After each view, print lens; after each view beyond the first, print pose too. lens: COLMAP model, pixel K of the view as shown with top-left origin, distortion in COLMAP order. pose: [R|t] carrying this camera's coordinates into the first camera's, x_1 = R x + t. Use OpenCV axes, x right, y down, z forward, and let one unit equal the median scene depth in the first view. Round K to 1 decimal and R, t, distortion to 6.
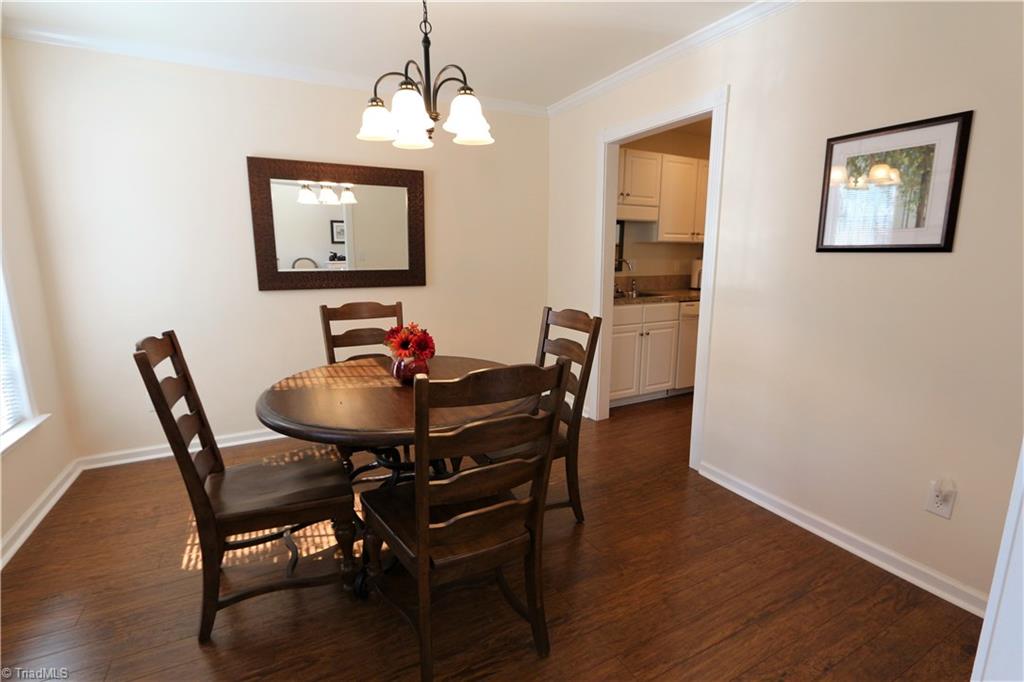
lens RADIAL K [[472.5, 0, 512.0], [0, 472.5, 341.0], [0, 0, 1]] dist [-0.028650, 0.006154]
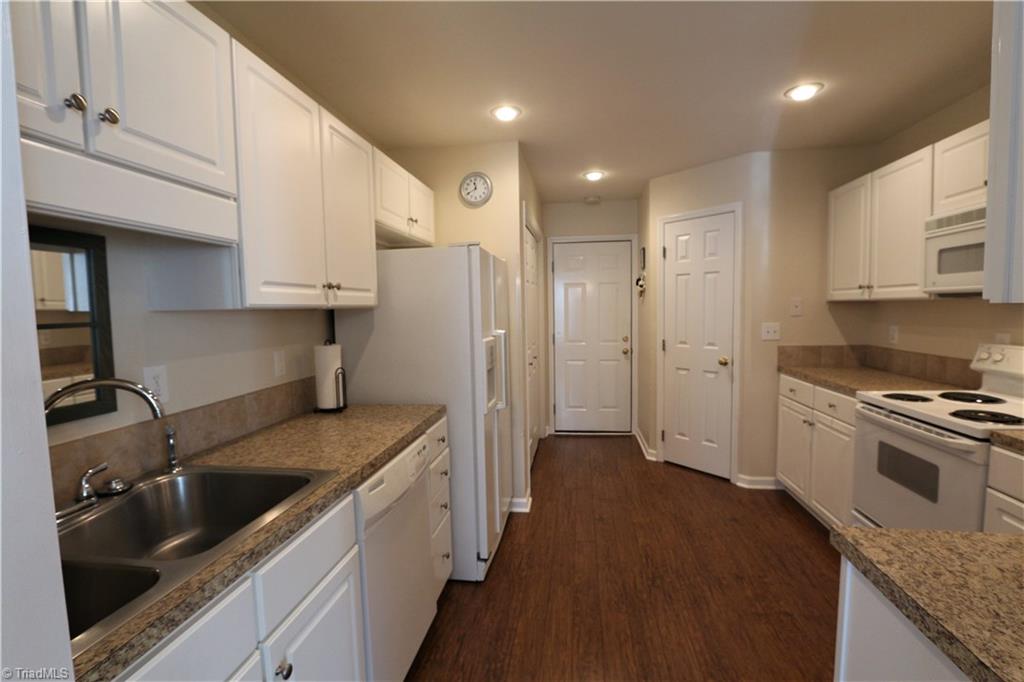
lens RADIAL K [[472.5, 0, 512.0], [0, 472.5, 341.0], [0, 0, 1]] dist [-0.028650, 0.006154]
pose [[0.587067, -0.074158, 0.806135, 0.158459], [0.166849, 0.985500, -0.030850, -0.148719], [-0.792158, 0.152613, 0.590927, 0.671259]]
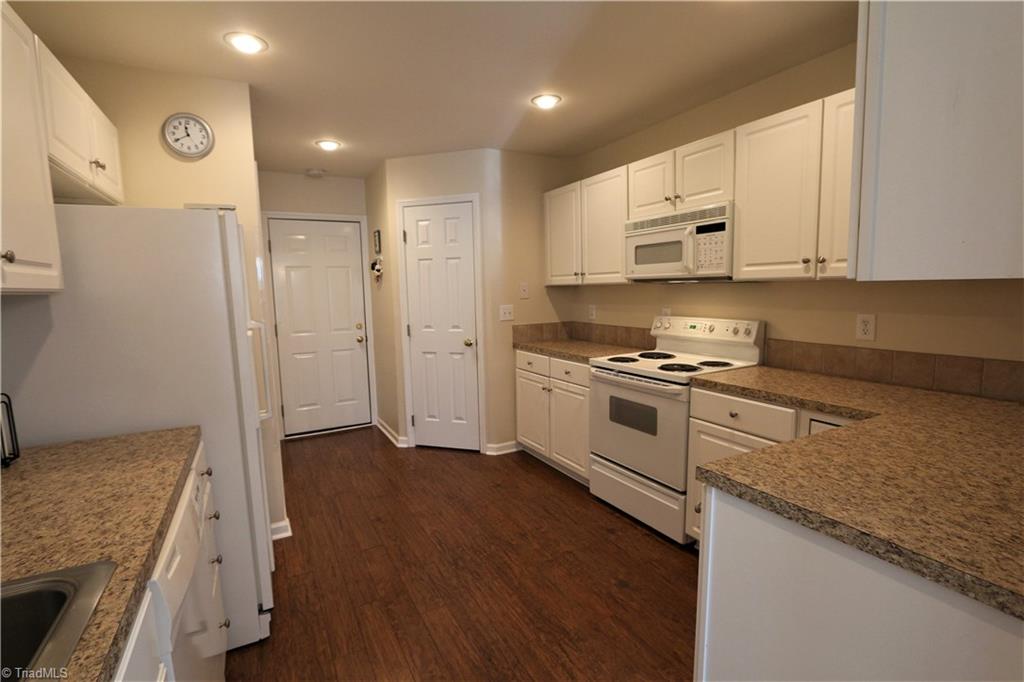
lens RADIAL K [[472.5, 0, 512.0], [0, 472.5, 341.0], [0, 0, 1]] dist [-0.028650, 0.006154]
pose [[-0.015934, -0.117421, 0.992954, 0.159113], [0.200683, 0.972497, 0.118222, -0.168081], [-0.979527, 0.201153, 0.008068, 0.784443]]
